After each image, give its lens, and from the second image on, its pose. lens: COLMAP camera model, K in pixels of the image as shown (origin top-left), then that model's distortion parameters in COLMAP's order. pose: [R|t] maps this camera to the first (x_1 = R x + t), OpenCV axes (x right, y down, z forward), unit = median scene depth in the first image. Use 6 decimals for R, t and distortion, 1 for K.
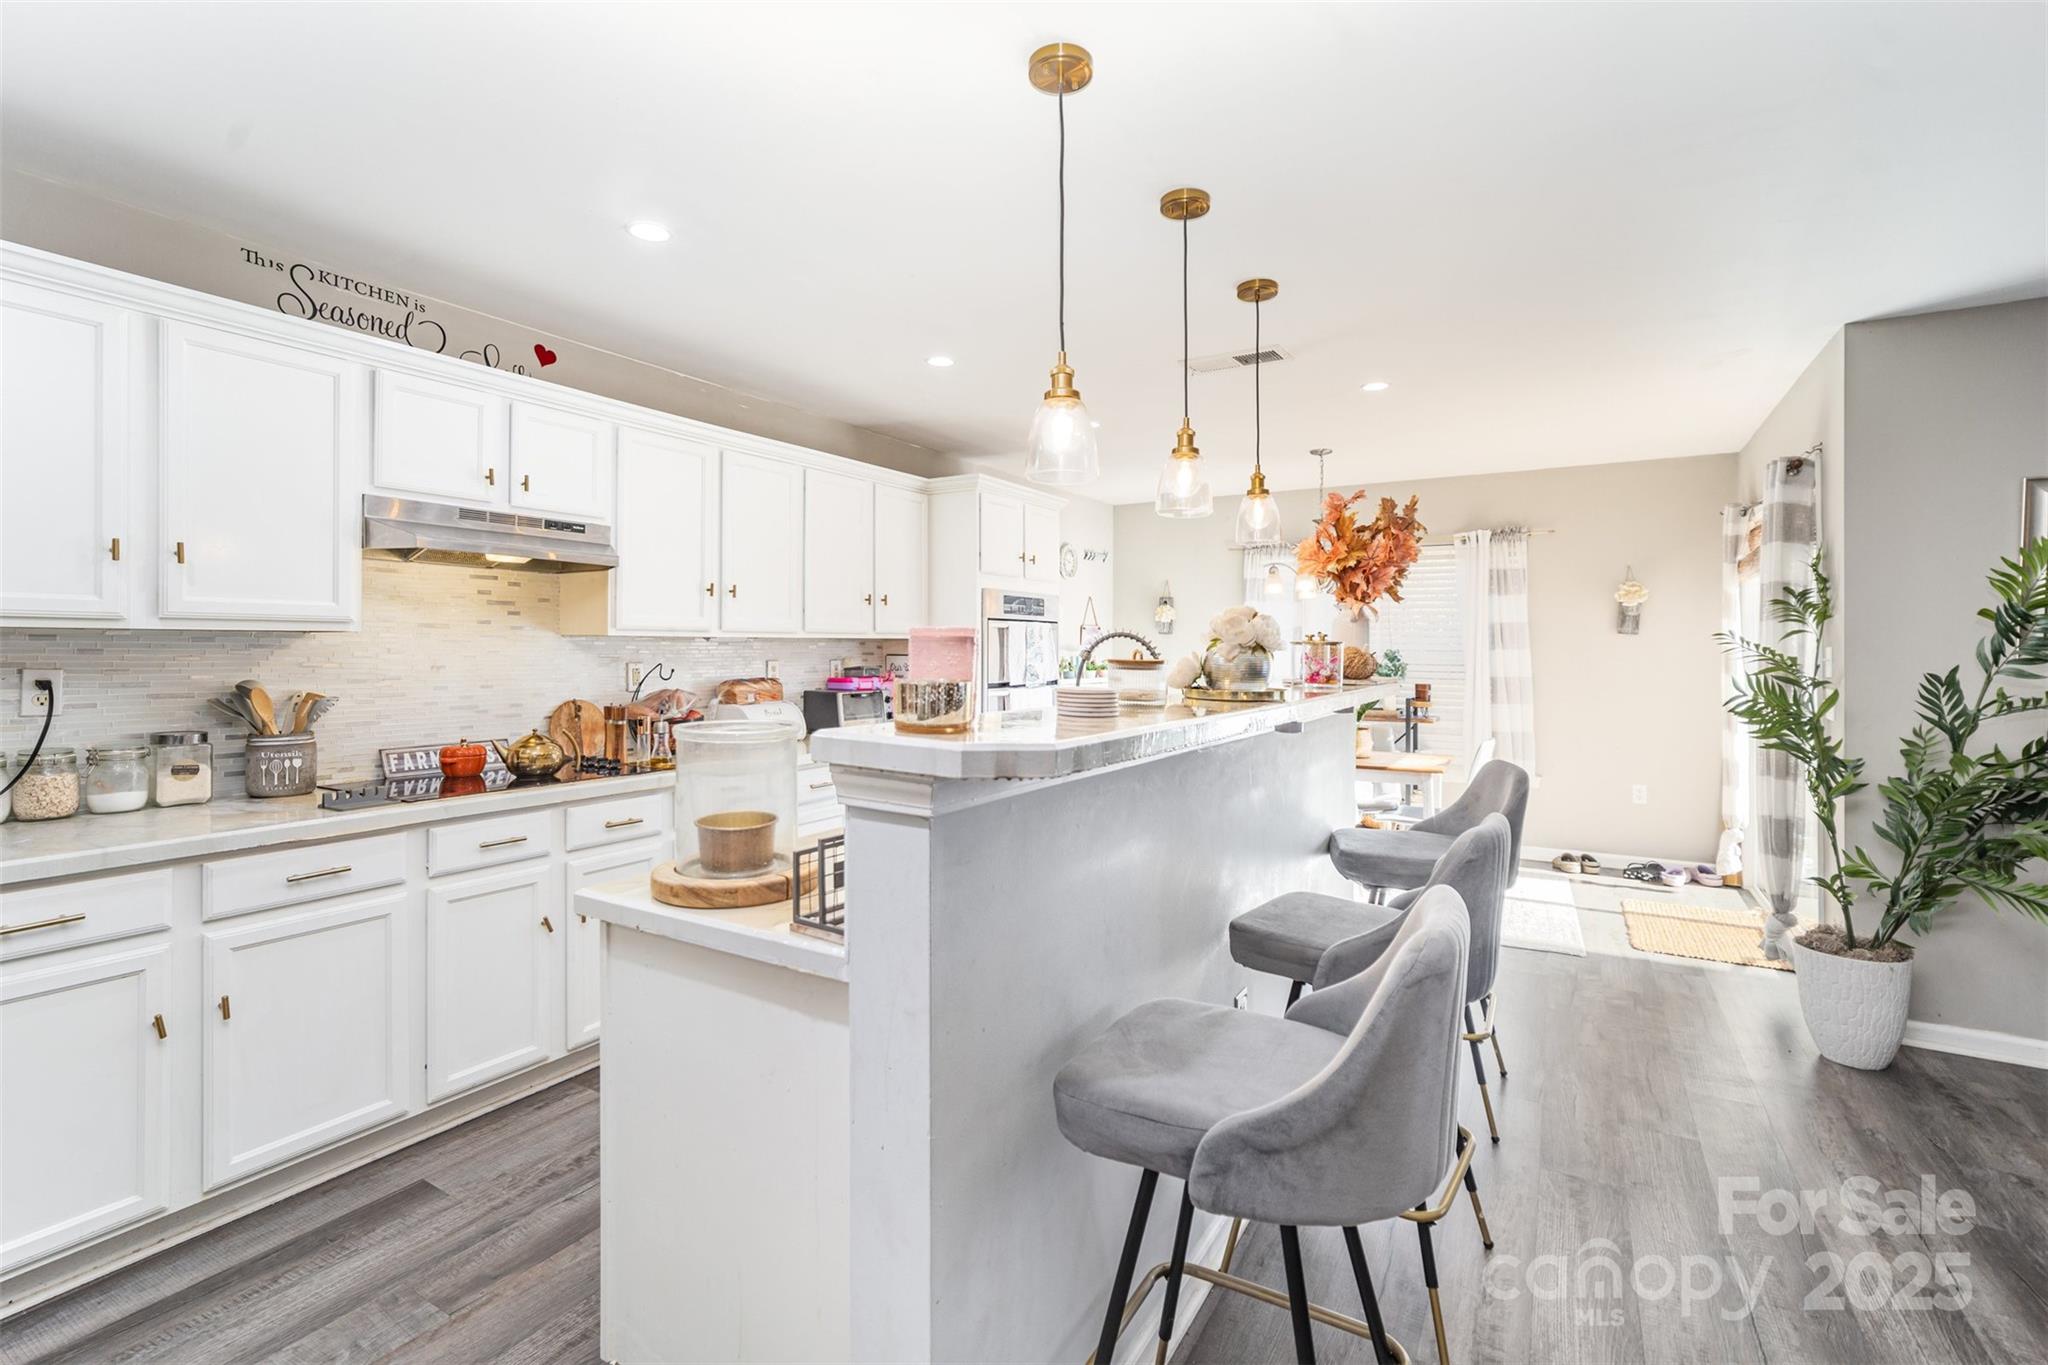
lens RADIAL K [[883.7, 0, 1024.6], [0, 883.7, 648.7], [0, 0, 1]] dist [-0.009138, 0.000801]
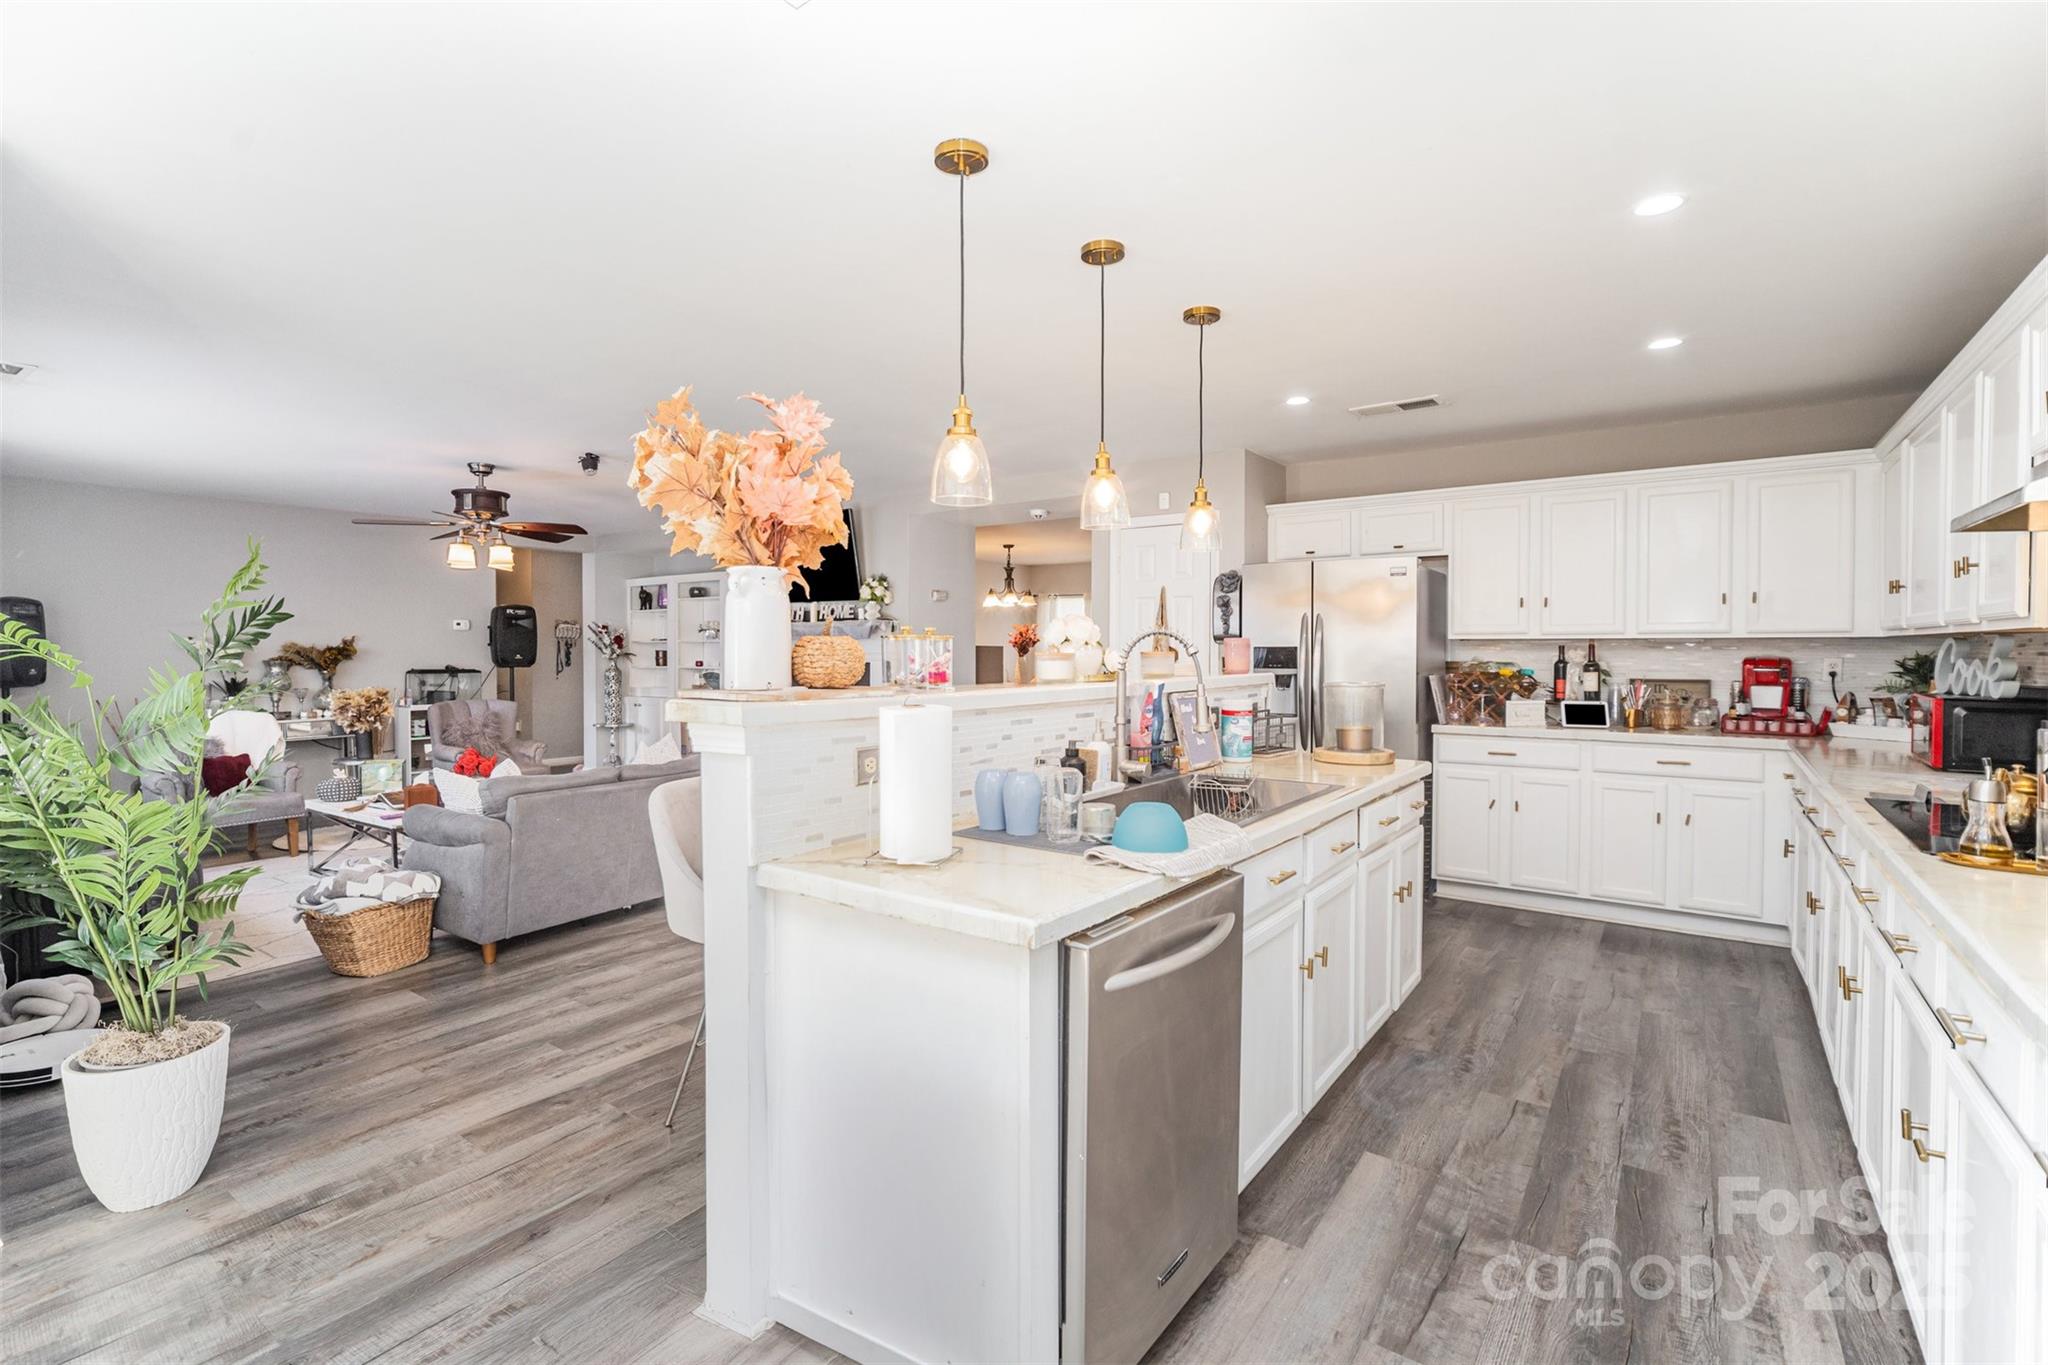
lens RADIAL K [[942.6, 0, 1019.9], [0, 942.6, 675.3], [0, 0, 1]] dist [0.001395, 0.000859]
pose [[-0.996854, -0.000757, 0.079258, 0.184590], [0.000605, 0.999853, 0.017157, 0.017735], [-0.079259, 0.017151, -0.996707, 2.201234]]
